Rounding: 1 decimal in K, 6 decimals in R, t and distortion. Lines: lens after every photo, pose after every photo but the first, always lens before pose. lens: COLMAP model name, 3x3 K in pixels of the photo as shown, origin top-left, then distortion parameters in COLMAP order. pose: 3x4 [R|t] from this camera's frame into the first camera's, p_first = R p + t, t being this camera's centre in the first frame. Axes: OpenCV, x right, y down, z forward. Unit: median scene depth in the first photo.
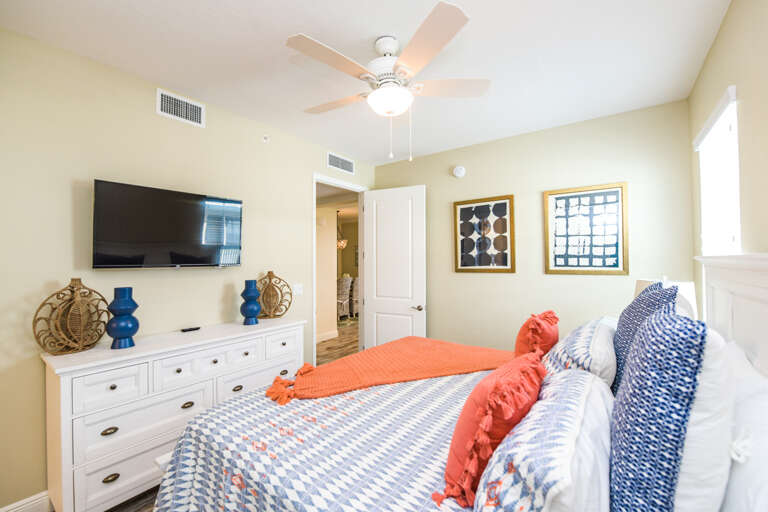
lens RADIAL K [[319.3, 0, 385.1], [0, 319.3, 257.1], [0, 0, 1]] dist [-0.010441, -0.000500]
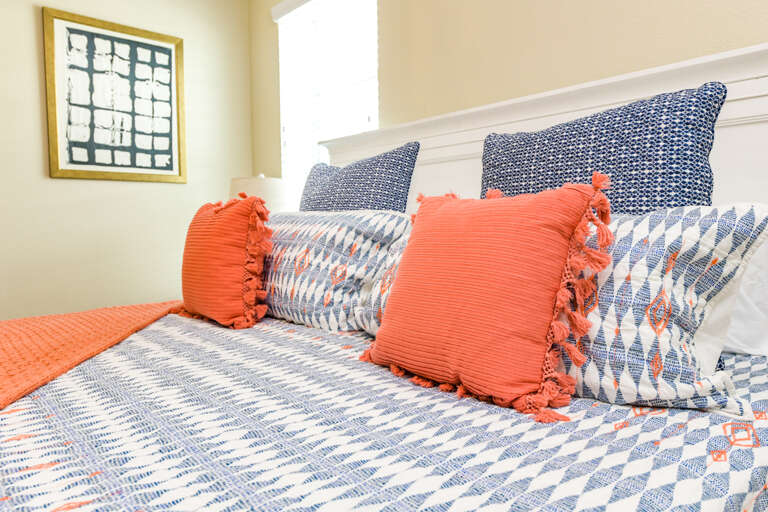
lens RADIAL K [[528.6, 0, 385.0], [0, 528.6, 253.6], [0, 0, 1]] dist [0.013006, -0.002699]
pose [[0.186440, -0.042501, 0.981547, -0.231633], [0.002649, 0.999082, 0.042757, 0.146915], [-0.982463, -0.005372, 0.186382, 0.355863]]
